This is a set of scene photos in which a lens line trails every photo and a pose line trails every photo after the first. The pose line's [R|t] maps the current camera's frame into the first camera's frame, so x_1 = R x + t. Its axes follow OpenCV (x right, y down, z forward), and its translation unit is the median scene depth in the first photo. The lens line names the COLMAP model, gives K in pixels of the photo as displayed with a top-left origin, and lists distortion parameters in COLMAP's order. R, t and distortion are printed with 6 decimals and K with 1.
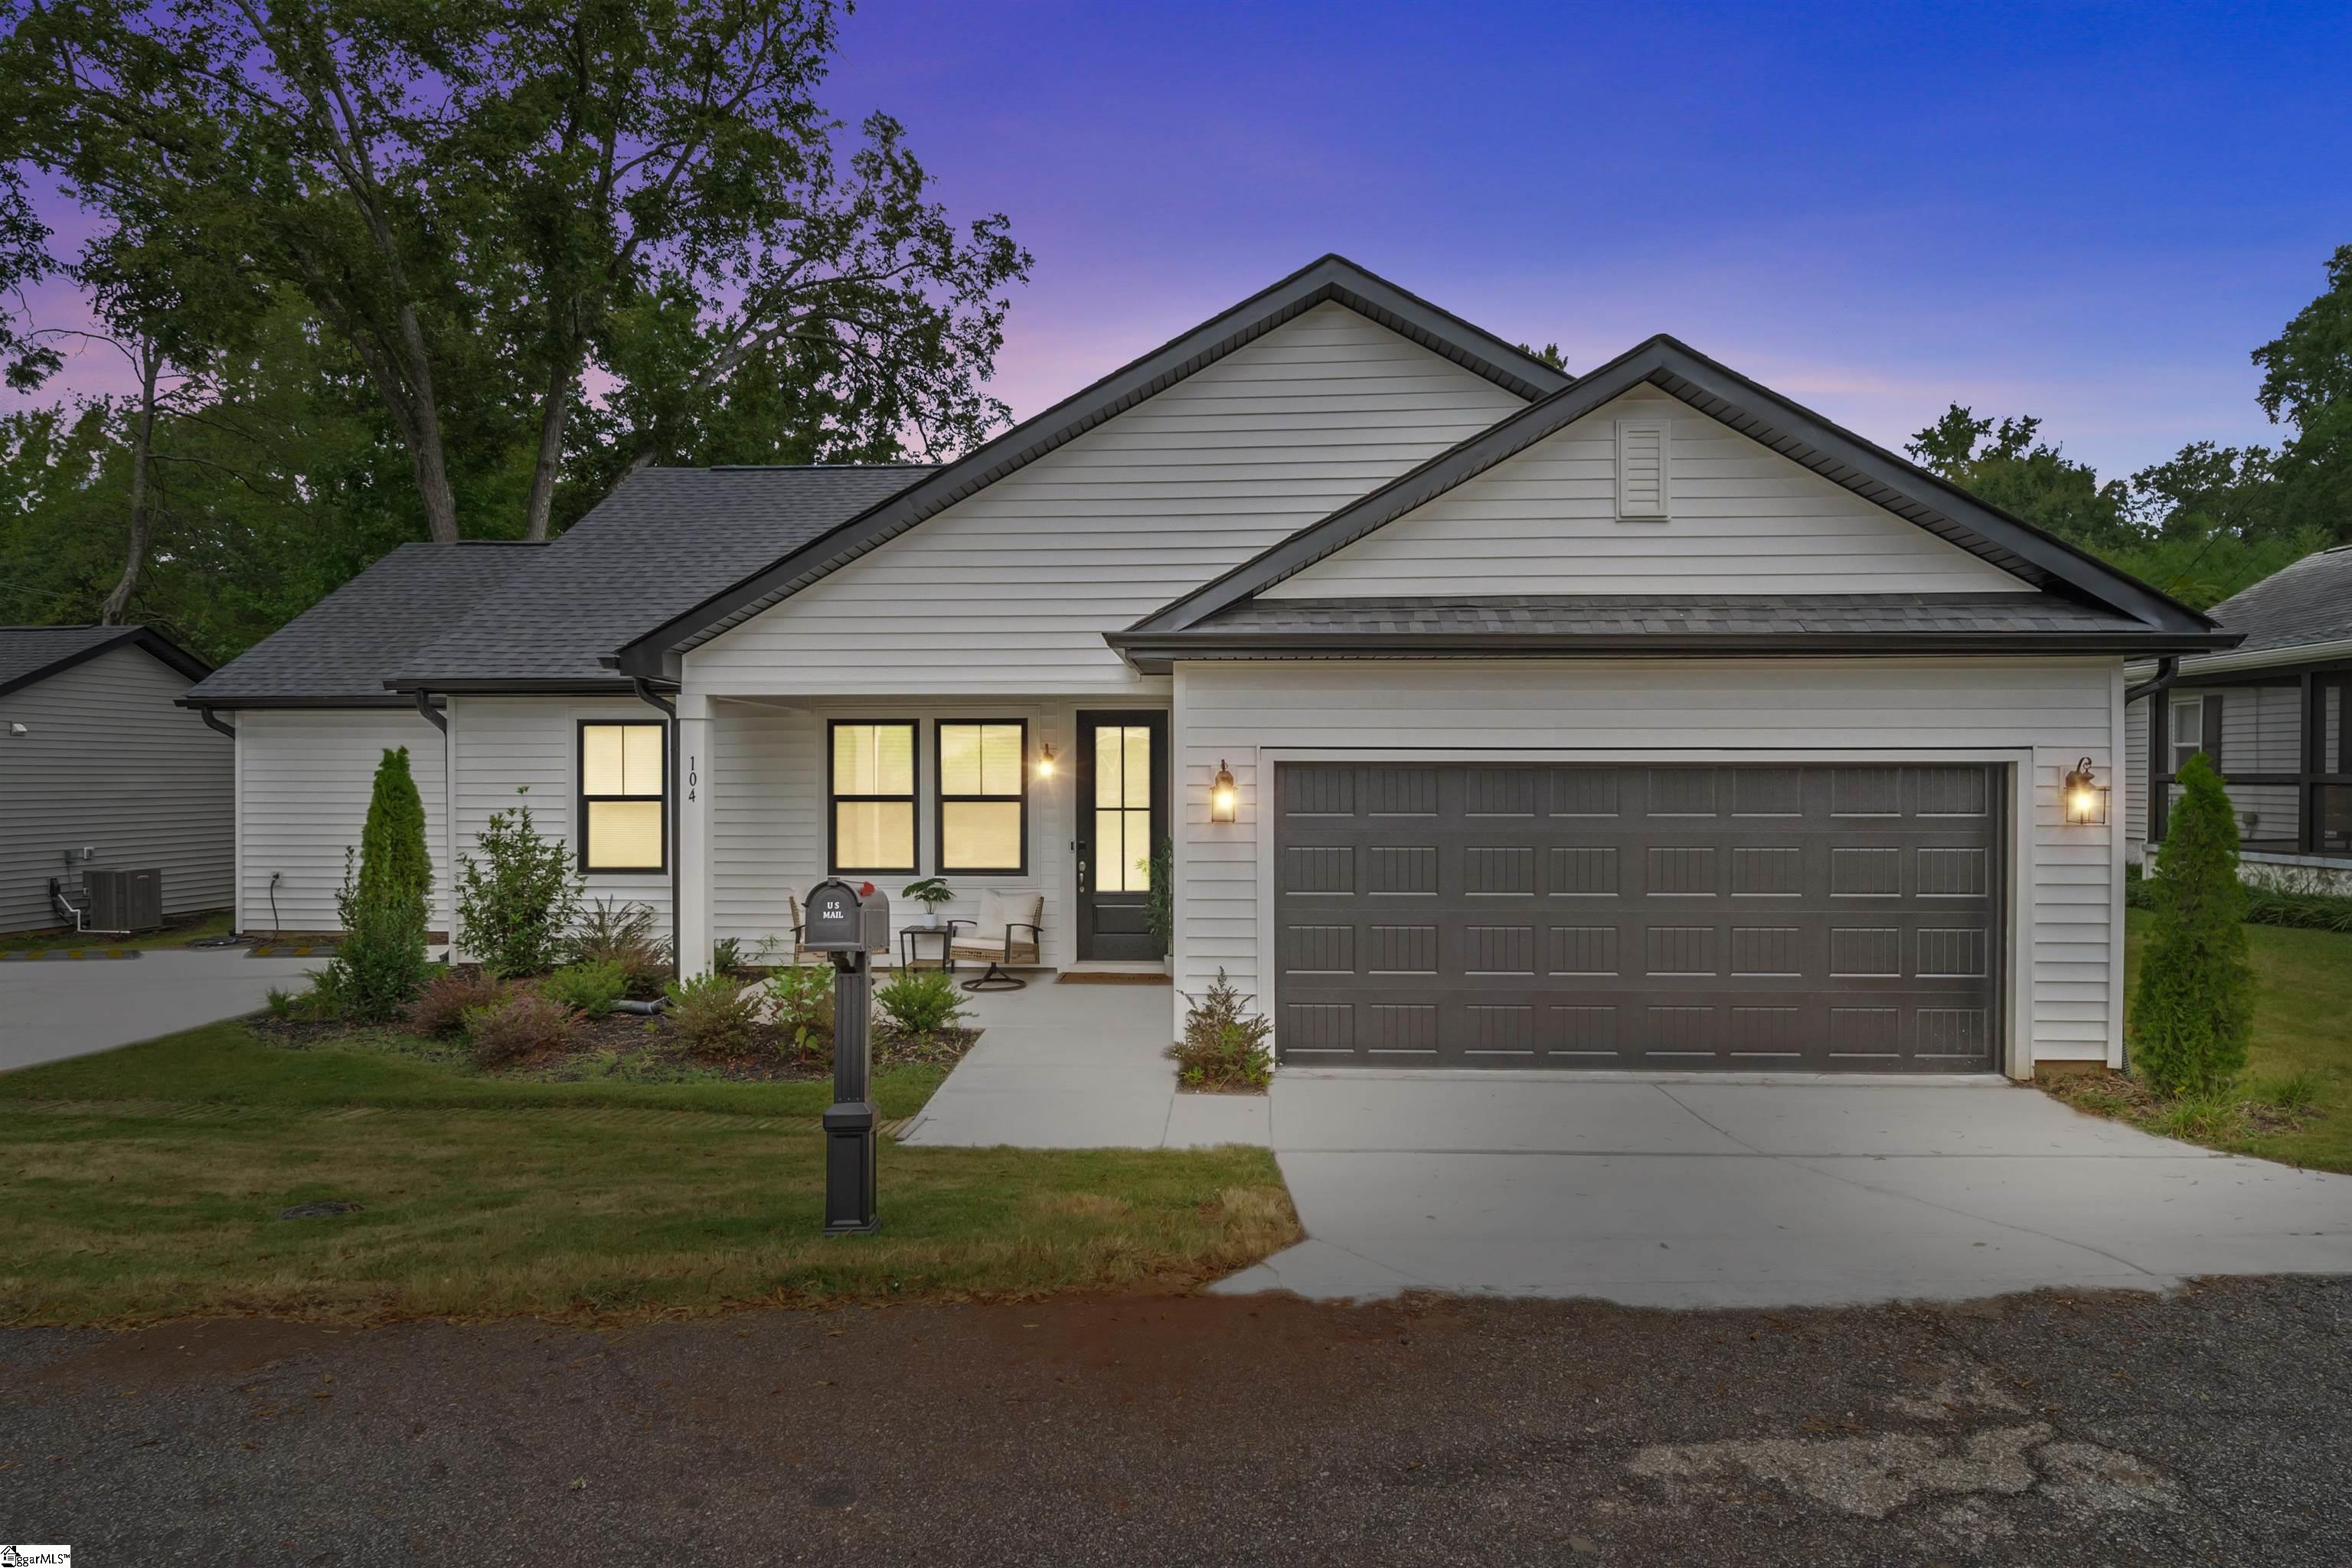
lens RADIAL K [[1301.3, 0, 1178.2], [0, 1301.3, 773.9], [0, 0, 1]] dist [-0.000231, -0.002830]
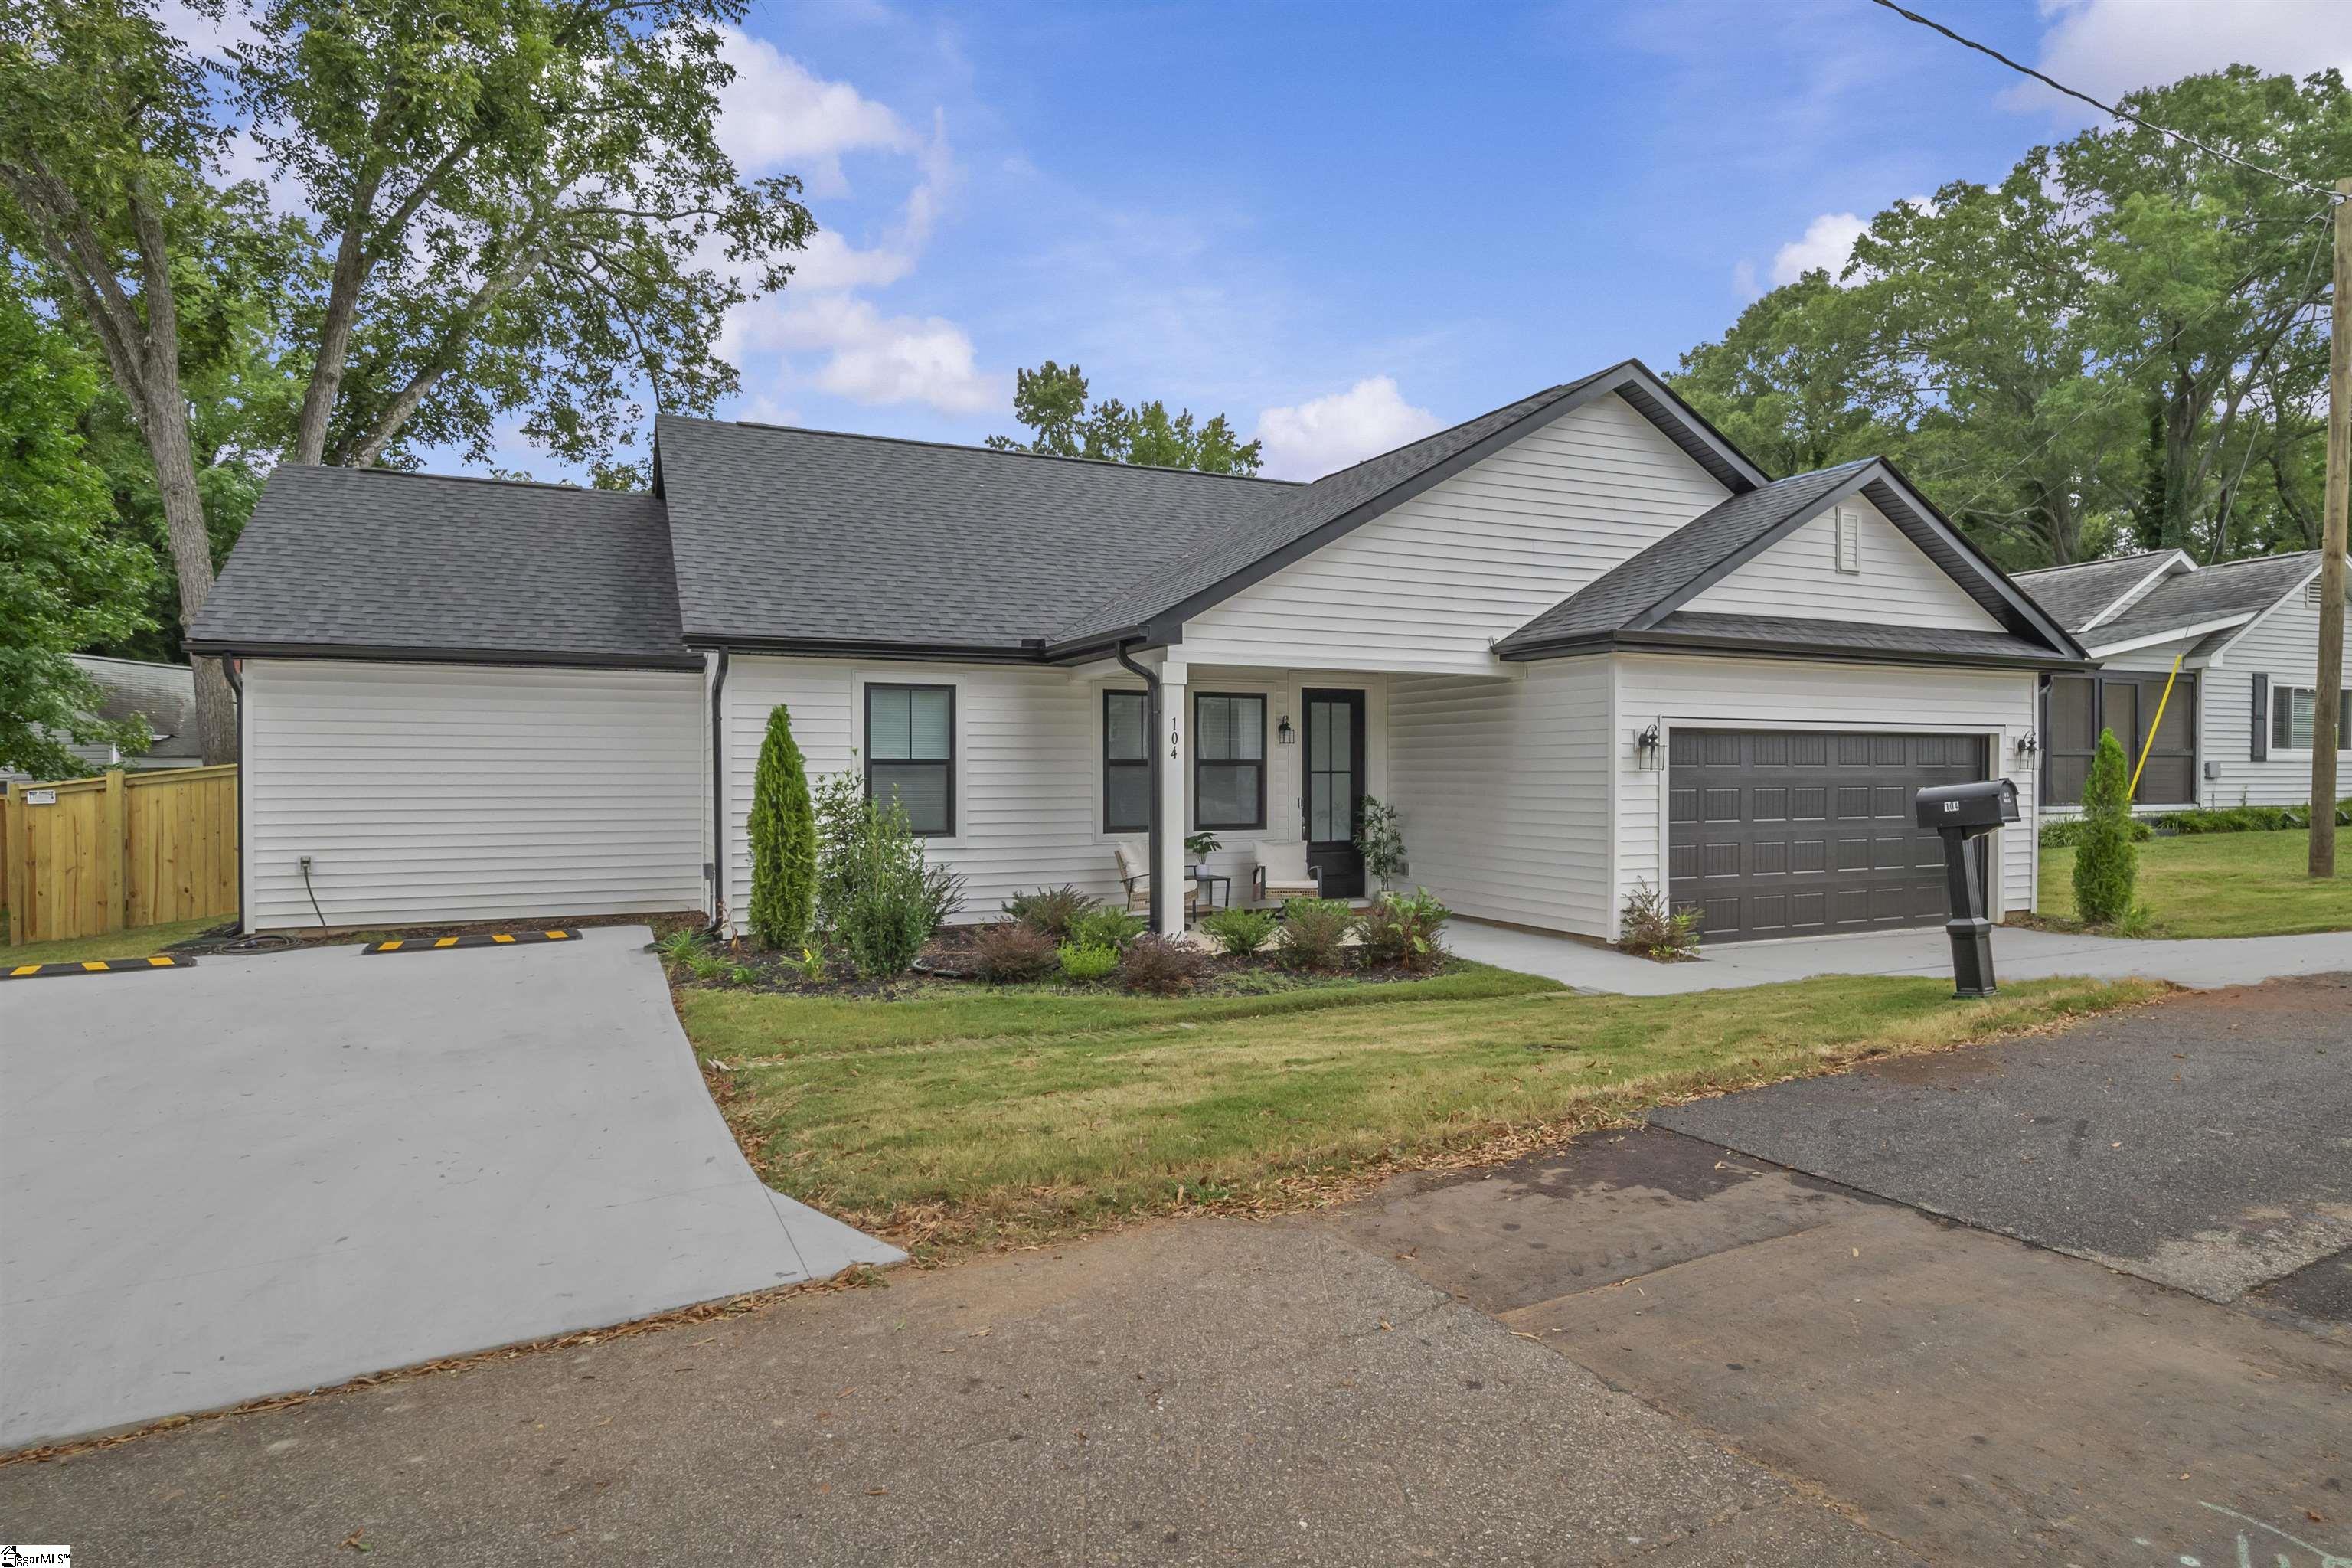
lens RADIAL K [[1301.3, 0, 1178.2], [0, 1301.3, 773.9], [0, 0, 1]] dist [-0.000231, -0.002830]
pose [[0.886007, -0.002245, 0.463667, -1.027828], [0.000064, 0.999989, 0.004720, 0.033046], [-0.463672, -0.004153, 0.885997, 0.008342]]
